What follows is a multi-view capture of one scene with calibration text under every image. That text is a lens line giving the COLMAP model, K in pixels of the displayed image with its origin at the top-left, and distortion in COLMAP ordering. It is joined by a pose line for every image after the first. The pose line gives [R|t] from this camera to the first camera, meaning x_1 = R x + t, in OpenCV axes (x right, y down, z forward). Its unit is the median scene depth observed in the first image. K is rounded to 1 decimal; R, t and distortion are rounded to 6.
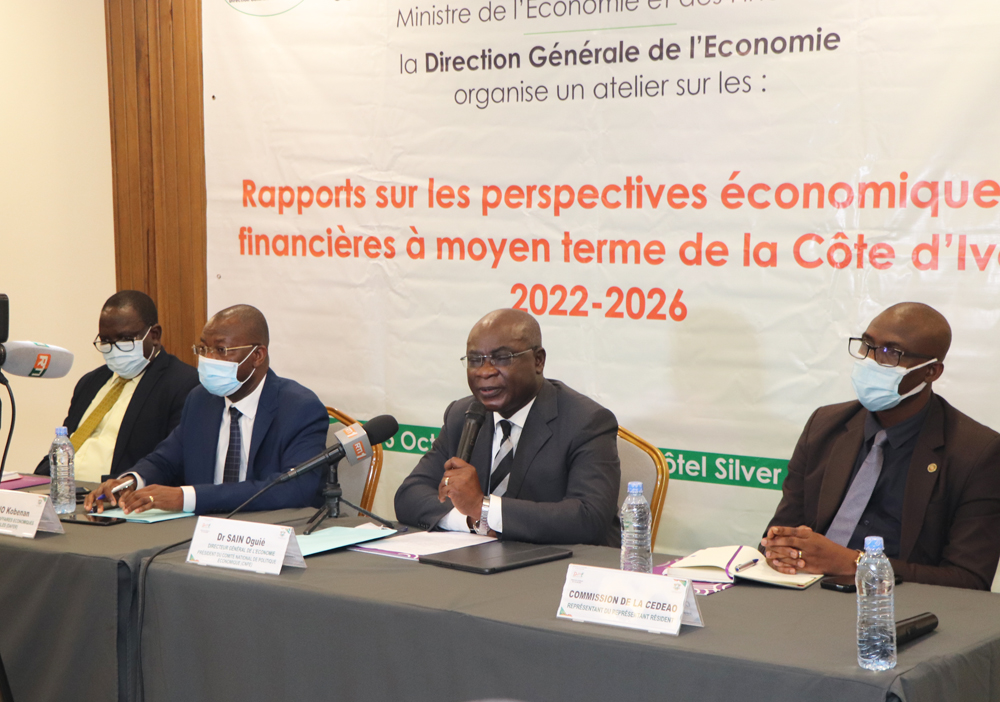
lens RADIAL K [[1660.5, 0, 498.1], [0, 1660.5, 361.2], [0, 0, 1]] dist [0.081705, 0.000000]
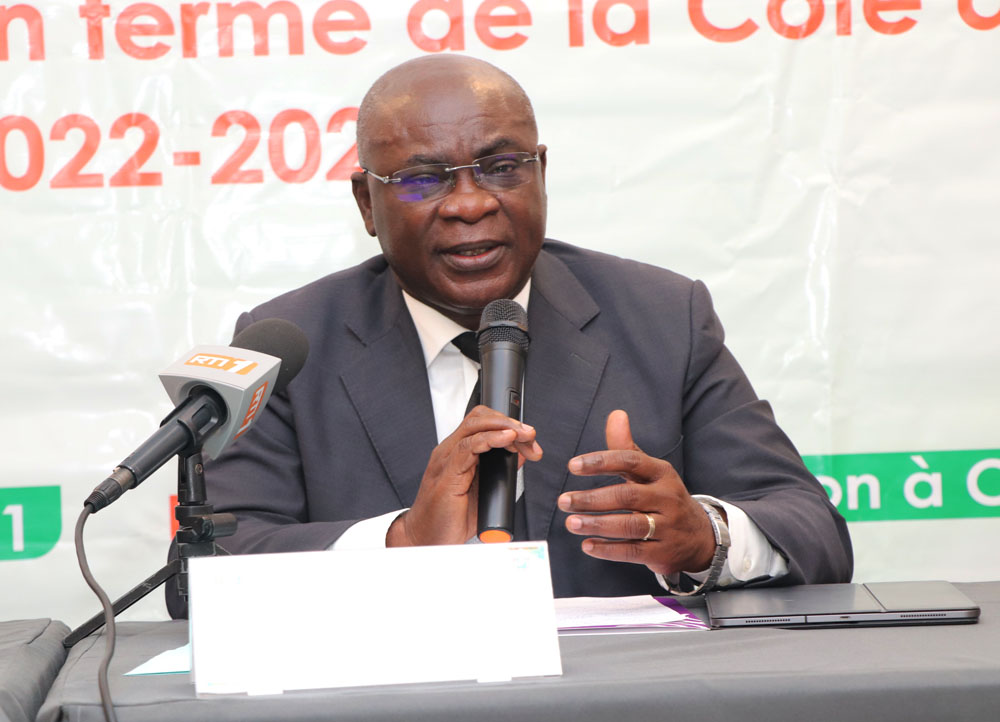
lens RADIAL K [[3277.4, 0, 499.9], [0, 3277.4, 358.8], [0, 0, 1]] dist [0.307582, 0.000000]
pose [[0.784584, -0.104782, 0.611104, -0.398618], [0.085760, 0.994483, 0.060412, -0.026607], [-0.614062, 0.005010, 0.789242, 0.286105]]
